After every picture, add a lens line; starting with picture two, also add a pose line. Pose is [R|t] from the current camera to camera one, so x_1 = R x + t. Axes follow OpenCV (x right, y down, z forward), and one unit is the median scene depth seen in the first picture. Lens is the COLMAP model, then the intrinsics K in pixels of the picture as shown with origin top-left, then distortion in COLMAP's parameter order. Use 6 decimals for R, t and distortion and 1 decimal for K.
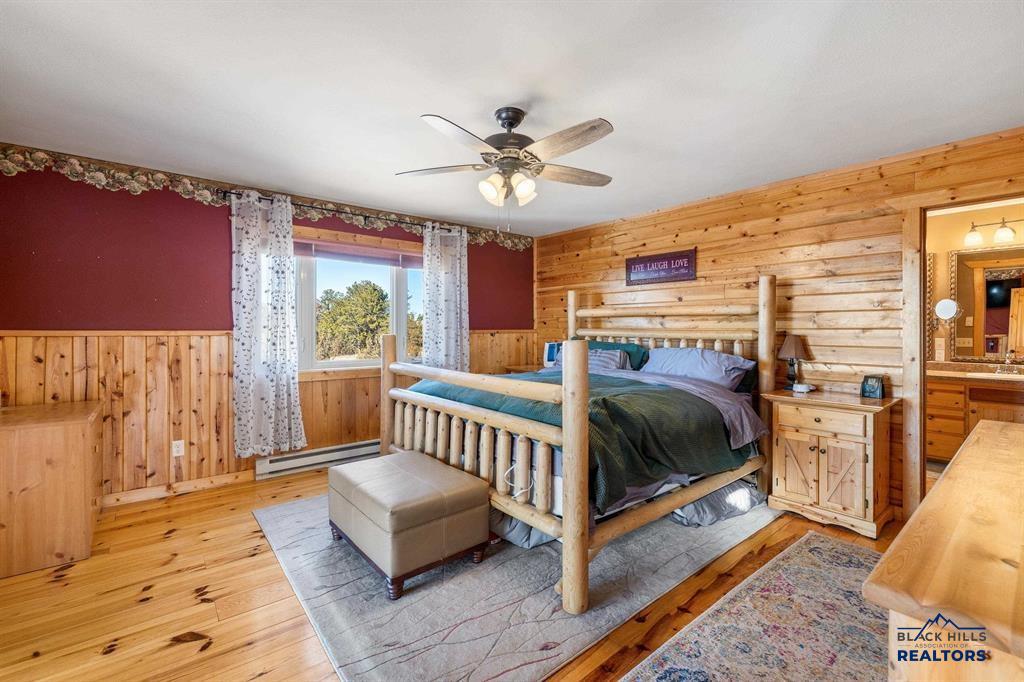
lens RADIAL K [[444.7, 0, 516.5], [0, 444.7, 333.7], [0, 0, 1]] dist [-0.004700, -0.000410]
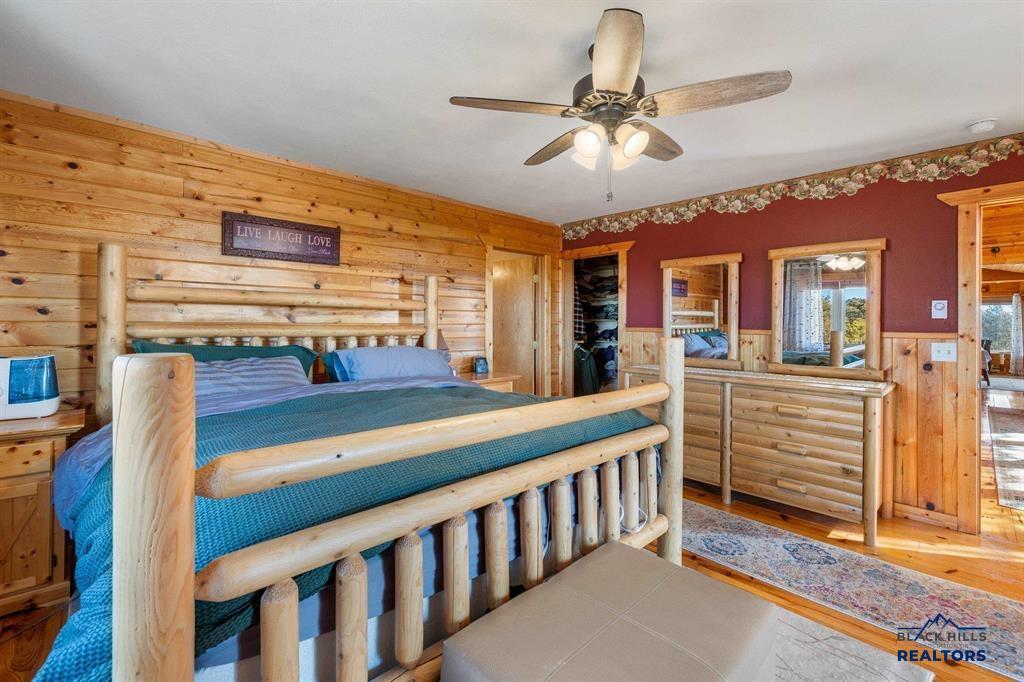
lens RADIAL K [[444.7, 0, 518.0], [0, 444.7, 323.5], [0, 0, 1]] dist [-0.004700, -0.000410]
pose [[-0.070904, -0.001374, 0.997482, -0.435604], [0.004313, 0.999989, 0.001684, -0.011046], [-0.997474, 0.004422, -0.070897, 0.683353]]
